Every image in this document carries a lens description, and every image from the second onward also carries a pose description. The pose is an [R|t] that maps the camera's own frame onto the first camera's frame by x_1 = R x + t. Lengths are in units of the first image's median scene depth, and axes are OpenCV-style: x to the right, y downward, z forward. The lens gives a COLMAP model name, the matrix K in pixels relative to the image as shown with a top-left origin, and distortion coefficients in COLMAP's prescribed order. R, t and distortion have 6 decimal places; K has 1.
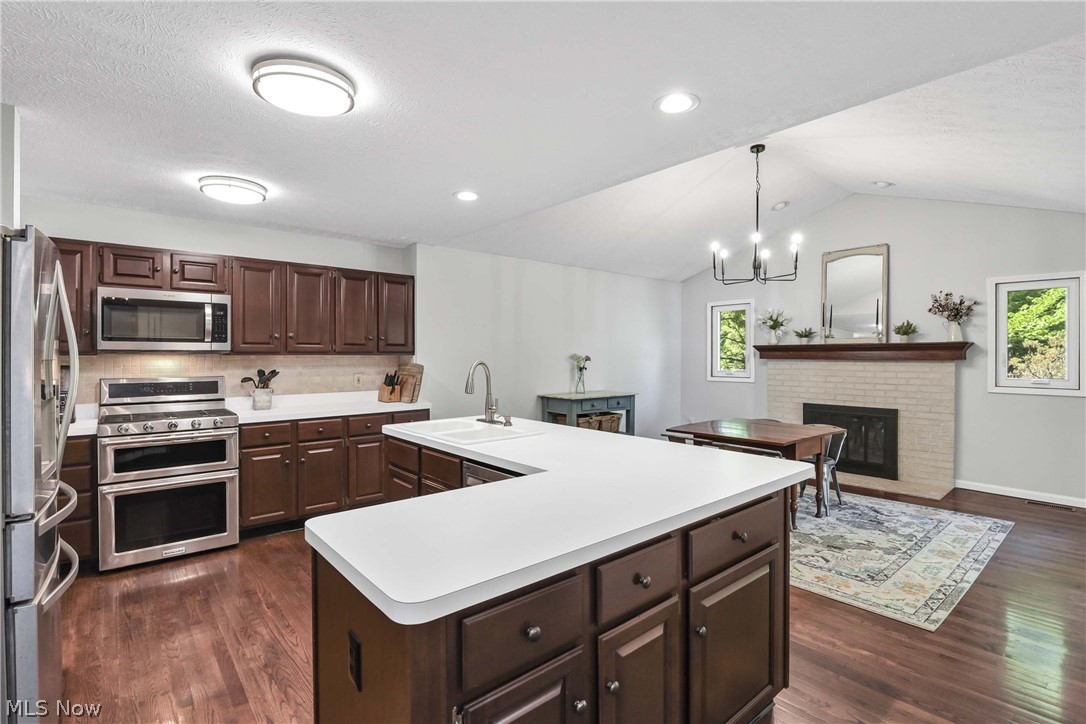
lens RADIAL K [[504.7, 0, 545.1], [0, 504.7, 357.9], [0, 0, 1]] dist [0.024983, -0.021783]
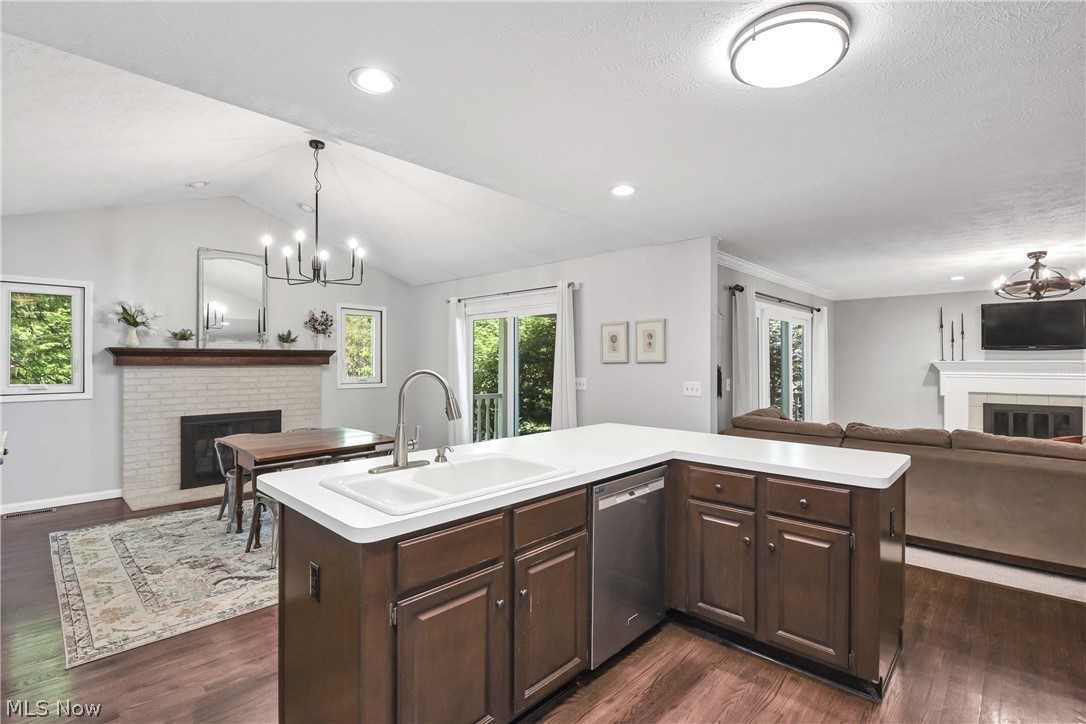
lens RADIAL K [[504.7, 0, 545.1], [0, 504.7, 357.9], [0, 0, 1]] dist [0.024983, -0.021783]
pose [[-0.103094, 0.005794, 0.994655, -0.497117], [0.004461, 0.999976, -0.005362, -0.003365], [-0.994662, 0.003885, -0.103117, 0.582627]]
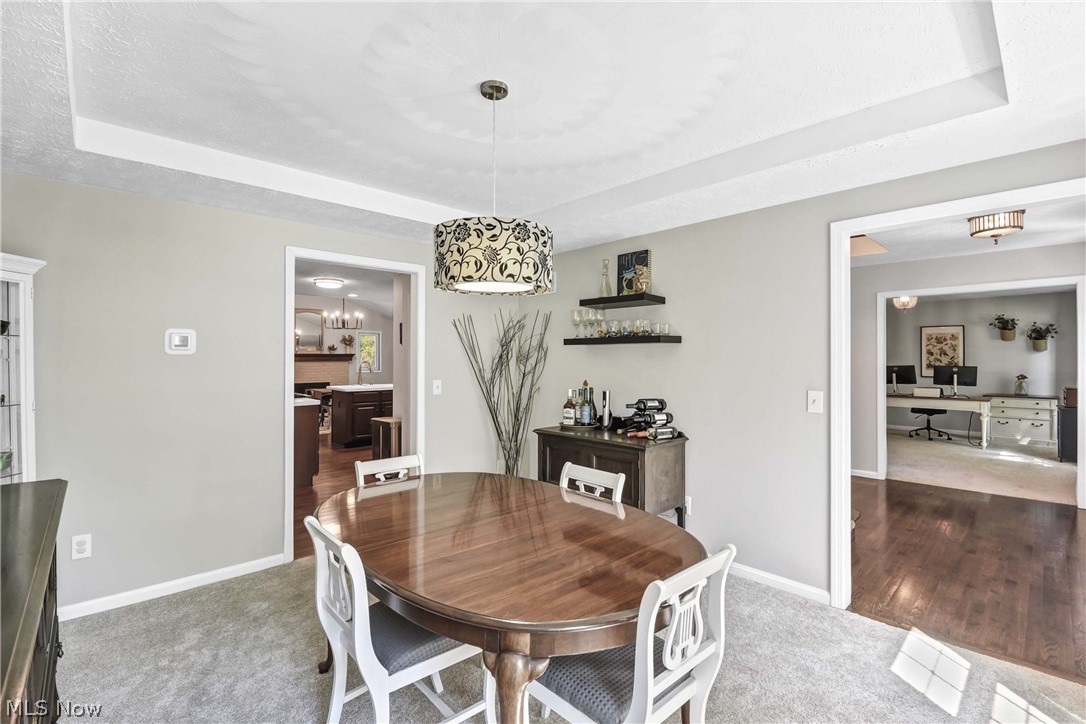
lens RADIAL K [[491.1, 0, 542.6], [0, 491.1, 357.3], [0, 0, 1]] dist [0.001041, -0.010024]
pose [[-0.041399, 0.008017, 0.999111, -1.755888], [0.005279, 0.999956, -0.007805, 0.011211], [-0.999129, 0.004951, -0.041439, 0.110657]]
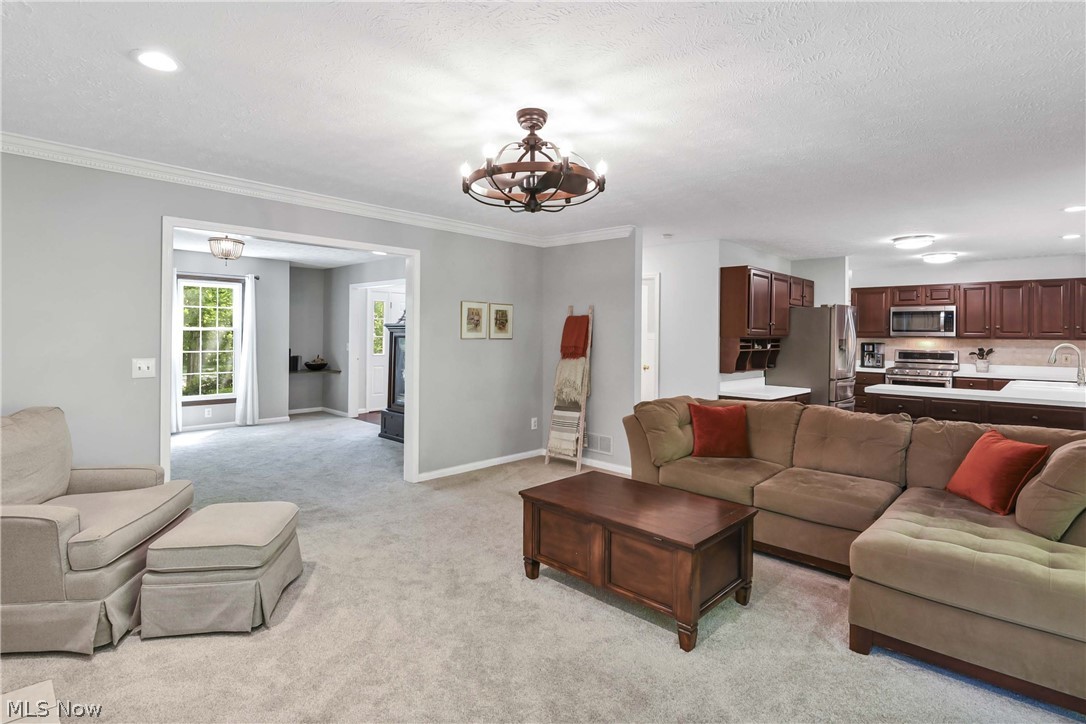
lens RADIAL K [[541.3, 0, 543.9], [0, 541.3, 332.8], [0, 0, 1]] dist [0.001891, 0.000148]
pose [[0.102954, -0.001853, -0.994684, 0.884647], [-0.017755, 0.999836, -0.003701, 0.004539], [0.994528, 0.018041, 0.102904, -0.502054]]
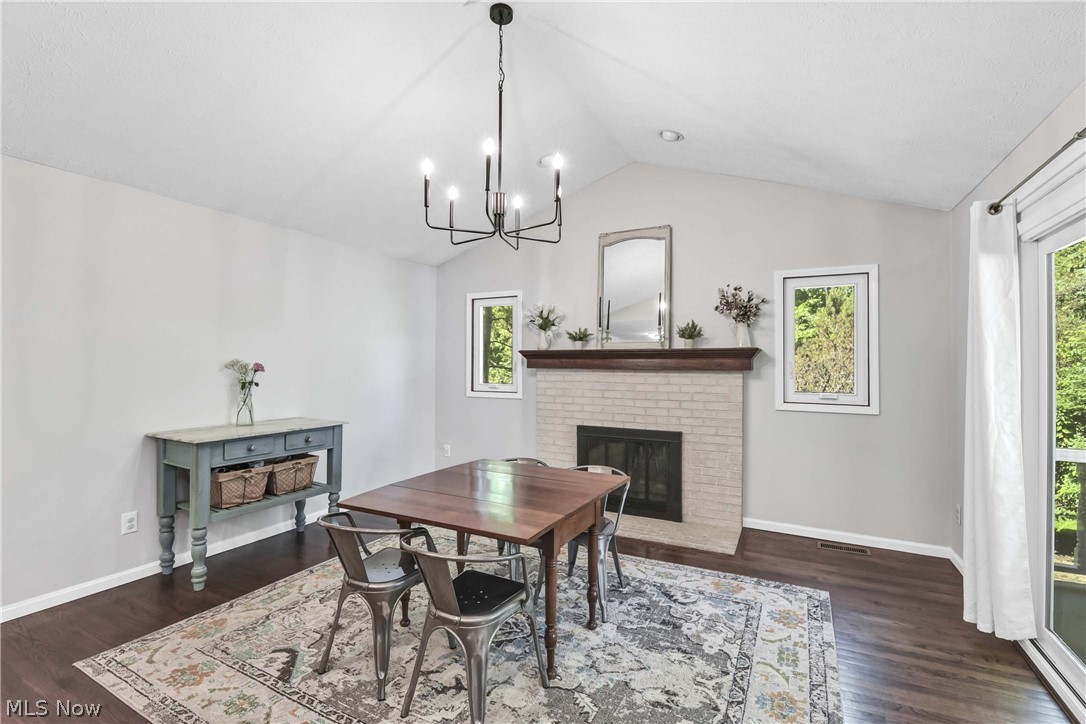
lens RADIAL K [[491.1, 0, 542.6], [0, 491.1, 357.3], [0, 0, 1]] dist [0.001041, -0.010024]
pose [[0.927780, 0.008285, 0.373037, 0.219033], [-0.002328, 0.999863, -0.016416, -0.003123], [-0.373121, 0.014363, 0.927671, 0.394306]]
